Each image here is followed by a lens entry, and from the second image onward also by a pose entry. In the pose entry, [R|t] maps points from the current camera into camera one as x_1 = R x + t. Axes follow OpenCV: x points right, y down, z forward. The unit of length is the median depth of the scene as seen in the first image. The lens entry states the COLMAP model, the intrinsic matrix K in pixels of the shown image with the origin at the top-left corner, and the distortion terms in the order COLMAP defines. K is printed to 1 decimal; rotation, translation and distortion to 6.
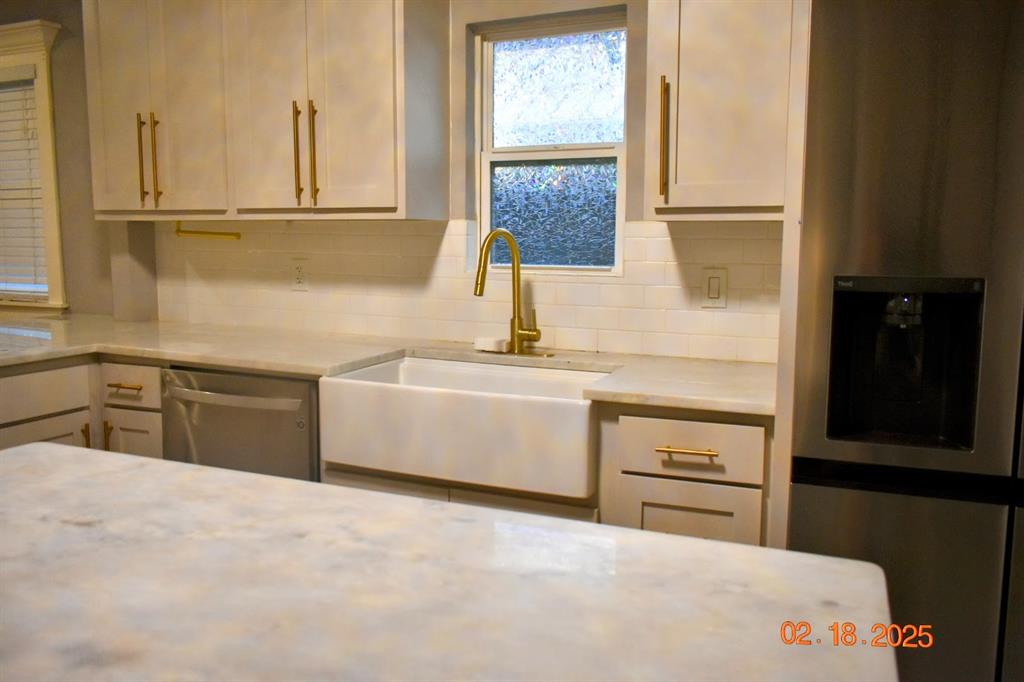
lens RADIAL K [[872.3, 0, 512.0], [0, 872.3, 341.0], [0, 0, 1]] dist [0.074766, -0.158029]
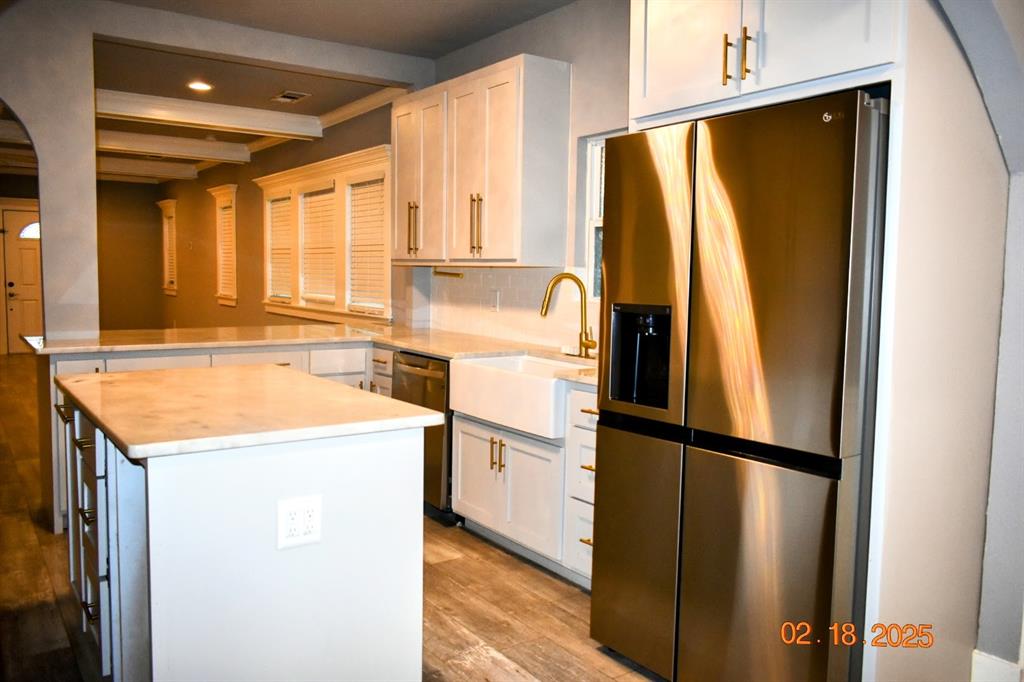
lens RADIAL K [[795.5, 0, 512.0], [0, 795.5, 341.0], [0, 0, 1]] dist [-0.013624, -0.001997]
pose [[0.883908, 0.061376, -0.463616, 0.511487], [-0.083060, 0.996193, -0.026476, 0.032221], [0.460226, 0.061910, 0.885640, -0.255682]]
